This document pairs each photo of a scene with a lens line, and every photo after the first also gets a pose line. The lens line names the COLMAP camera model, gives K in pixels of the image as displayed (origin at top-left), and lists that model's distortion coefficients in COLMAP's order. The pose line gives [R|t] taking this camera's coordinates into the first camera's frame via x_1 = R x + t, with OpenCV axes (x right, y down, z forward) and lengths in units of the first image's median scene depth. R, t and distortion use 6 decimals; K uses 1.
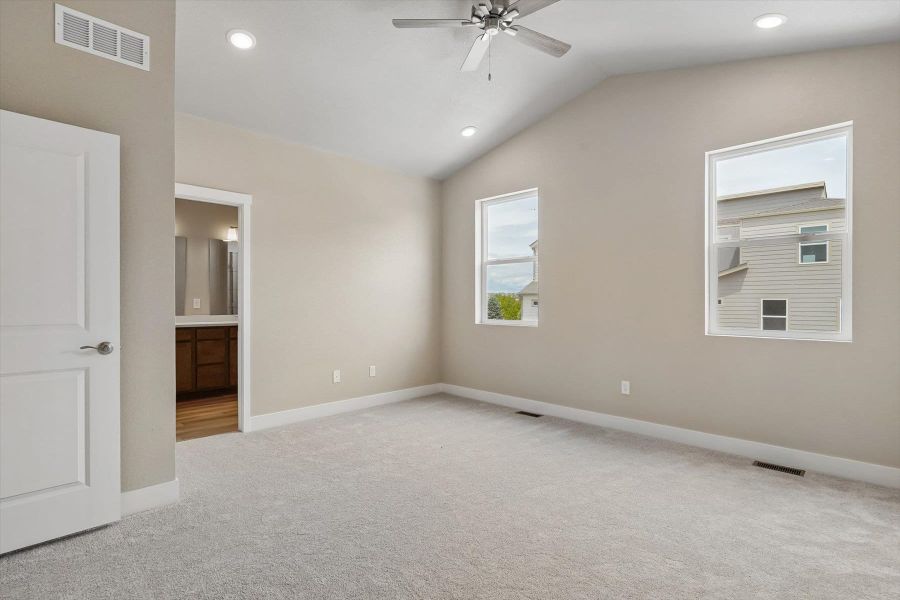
lens RADIAL K [[440.4, 0, 445.6], [0, 440.4, 301.2], [0, 0, 1]] dist [-0.003158, 0.000385]
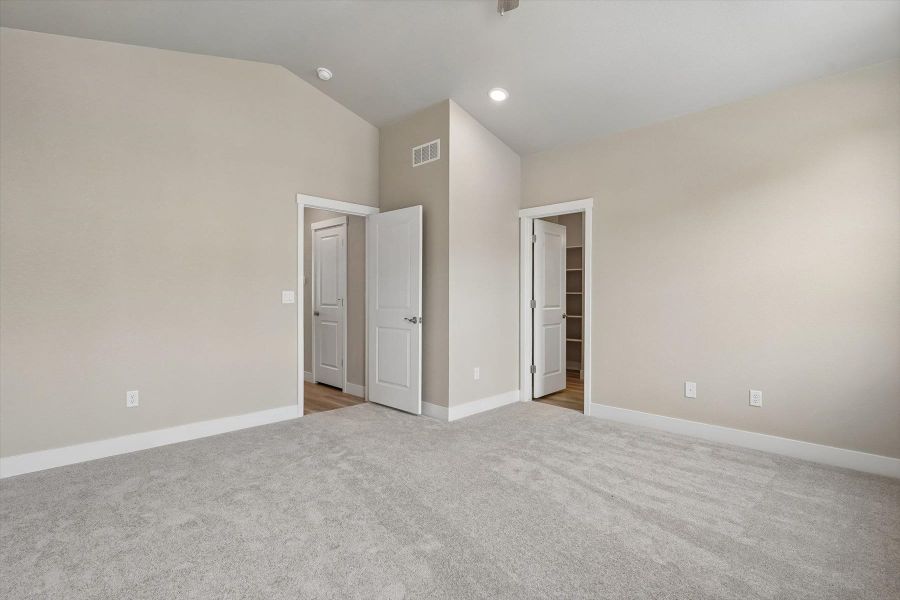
lens RADIAL K [[440.4, 0, 445.6], [0, 440.4, 301.2], [0, 0, 1]] dist [-0.003158, 0.000385]
pose [[0.012036, 0.006129, -0.999909, 0.800453], [-0.004219, 0.999973, 0.006079, 0.008900], [0.999919, 0.004146, 0.012062, 0.792697]]
